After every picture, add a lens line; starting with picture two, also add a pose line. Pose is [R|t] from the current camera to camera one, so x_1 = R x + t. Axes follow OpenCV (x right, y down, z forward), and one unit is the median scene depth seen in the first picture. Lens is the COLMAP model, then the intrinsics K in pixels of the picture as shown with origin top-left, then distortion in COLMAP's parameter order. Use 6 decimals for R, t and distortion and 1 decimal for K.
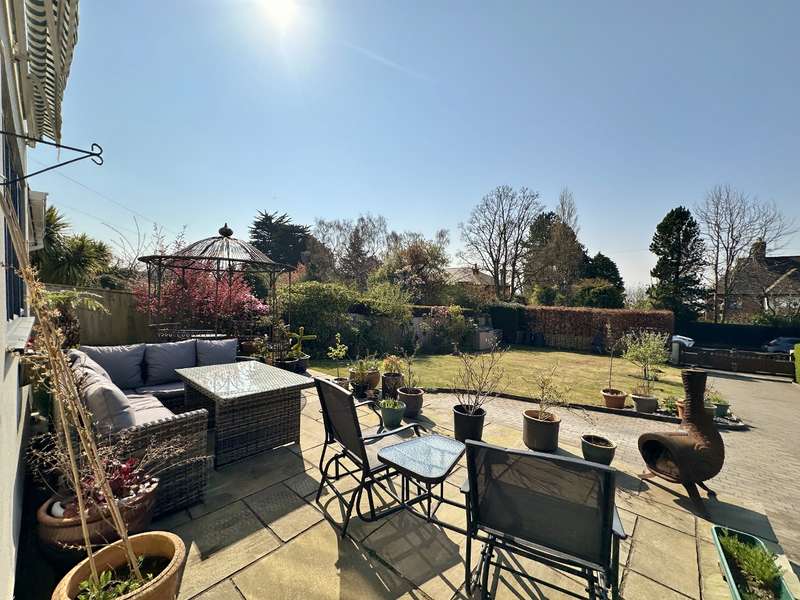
lens RADIAL K [[319.5, 0, 399.1], [0, 319.5, 300.0], [0, 0, 1]] dist [-0.001407, 0.000086]
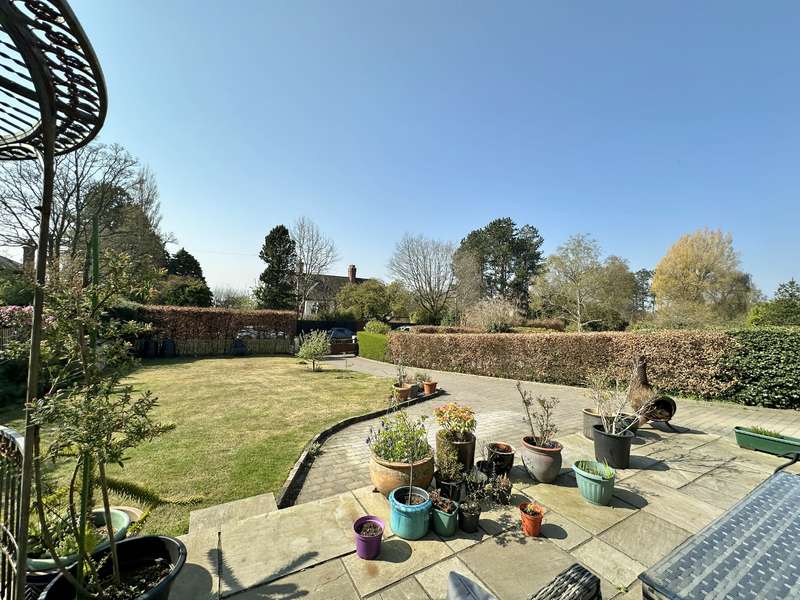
lens RADIAL K [[319.5, 0, 399.1], [0, 319.5, 300.0], [0, 0, 1]] dist [-0.001407, 0.000086]
pose [[0.317946, 0.026003, 0.947752, -0.117854], [-0.031956, 0.999350, -0.016698, -0.002090], [-0.947570, -0.024977, 0.318570, 0.172171]]
